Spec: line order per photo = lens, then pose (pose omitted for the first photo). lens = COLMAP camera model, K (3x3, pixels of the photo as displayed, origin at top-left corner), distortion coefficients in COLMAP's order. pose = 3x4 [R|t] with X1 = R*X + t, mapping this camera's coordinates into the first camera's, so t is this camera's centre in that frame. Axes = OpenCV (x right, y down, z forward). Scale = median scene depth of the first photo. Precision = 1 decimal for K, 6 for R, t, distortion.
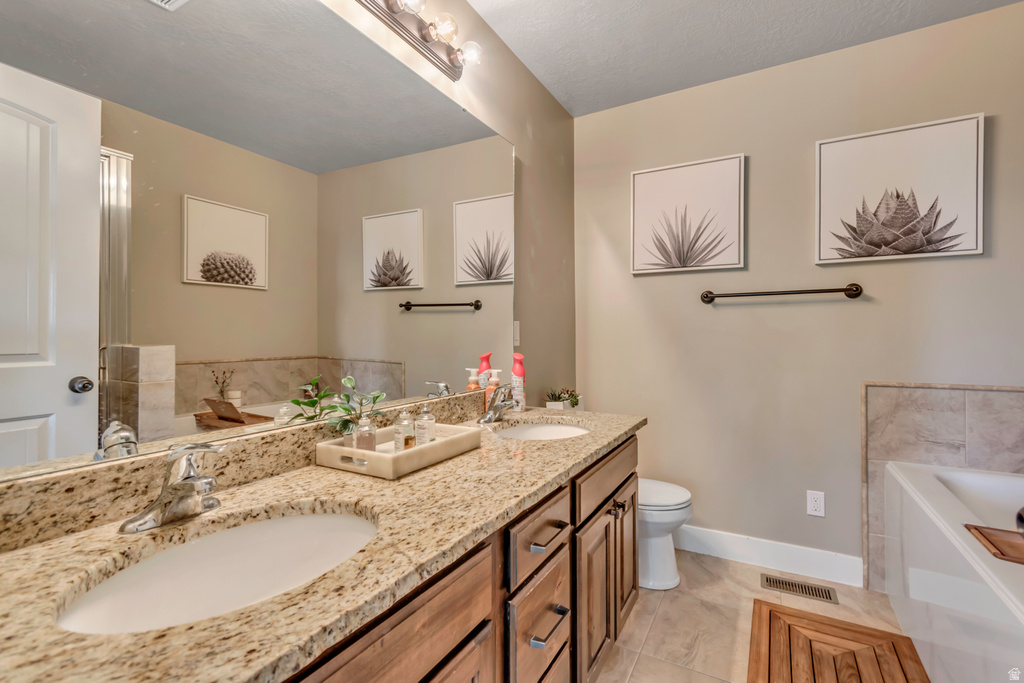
lens RADIAL K [[457.3, 0, 517.6], [0, 457.3, 336.6], [0, 0, 1]] dist [0.003528, -0.001971]
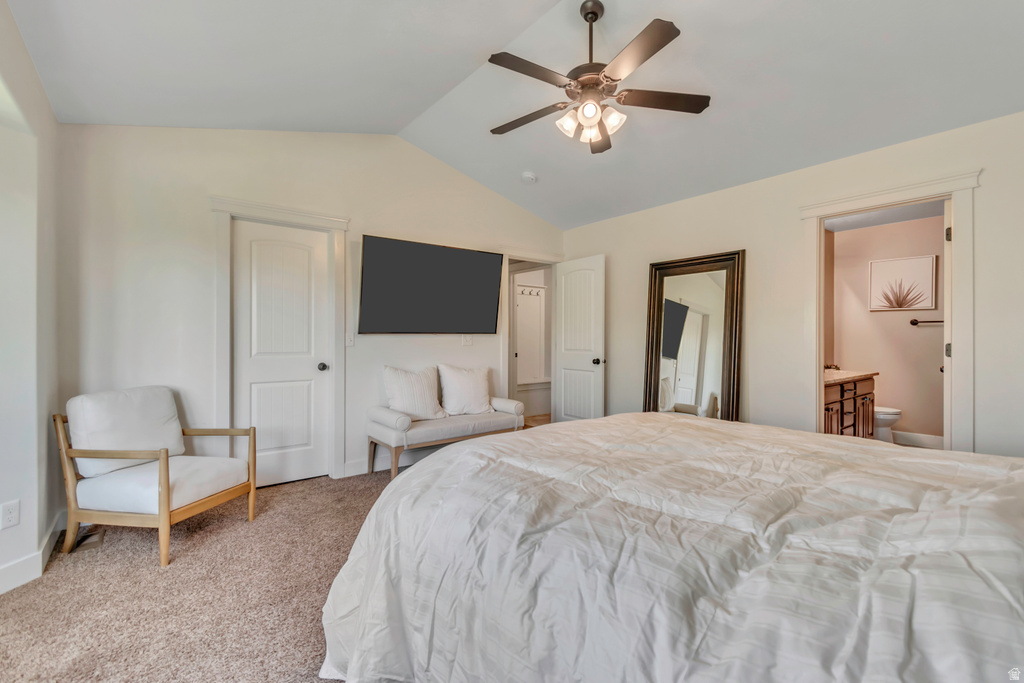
lens RADIAL K [[457.3, 0, 508.8], [0, 457.3, 344.8], [0, 0, 1]] dist [0.003528, -0.001971]
pose [[0.922077, 0.004027, -0.386985, -0.482195], [-0.001583, 0.999977, 0.006633, 0.006584], [0.387003, -0.005504, 0.922062, -1.645353]]
